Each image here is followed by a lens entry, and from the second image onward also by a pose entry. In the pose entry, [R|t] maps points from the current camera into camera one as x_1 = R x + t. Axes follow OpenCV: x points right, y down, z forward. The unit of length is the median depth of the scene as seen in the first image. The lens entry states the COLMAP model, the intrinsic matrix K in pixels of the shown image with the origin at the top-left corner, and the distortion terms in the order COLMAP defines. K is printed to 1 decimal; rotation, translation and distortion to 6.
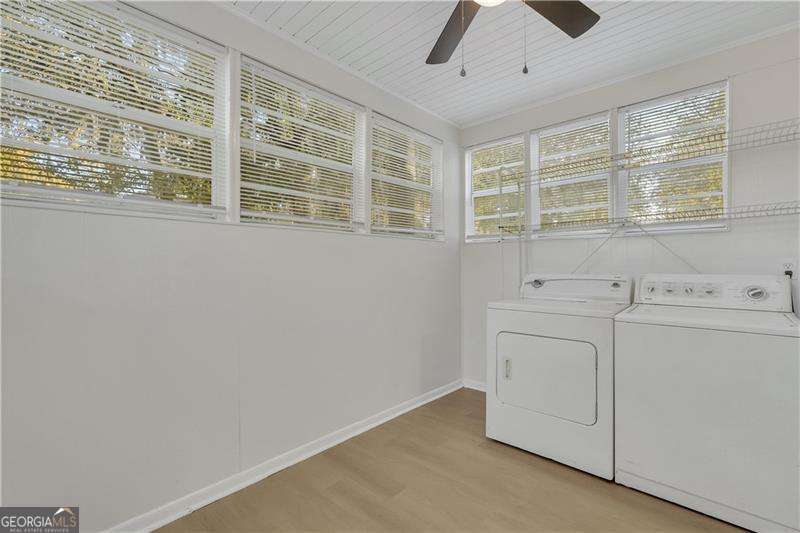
lens RADIAL K [[357.7, 0, 400.4], [0, 357.7, 270.0], [0, 0, 1]] dist [-0.008220, 0.003841]
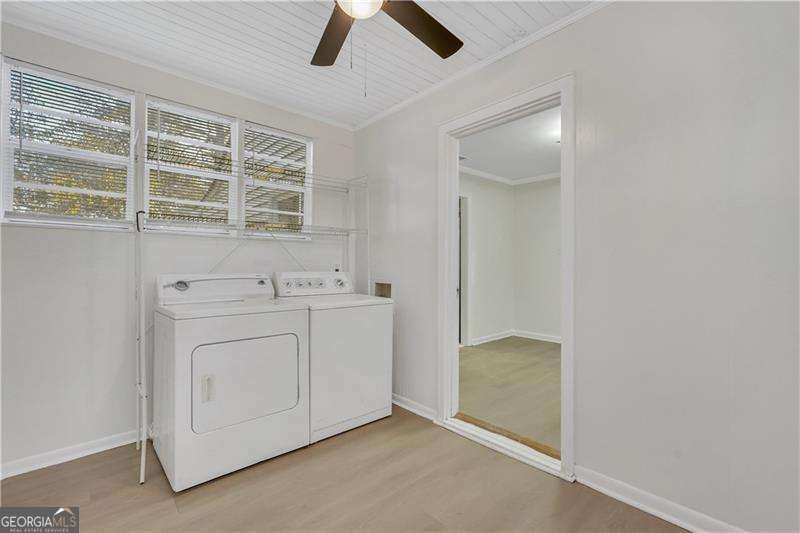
lens RADIAL K [[357.7, 0, 403.3], [0, 357.7, 264.7], [0, 0, 1]] dist [-0.008220, 0.003841]
pose [[0.093645, 0.007006, 0.995581, -0.493634], [0.002143, 0.999972, -0.007238, -0.005030], [-0.995603, 0.002811, 0.093627, 0.483621]]
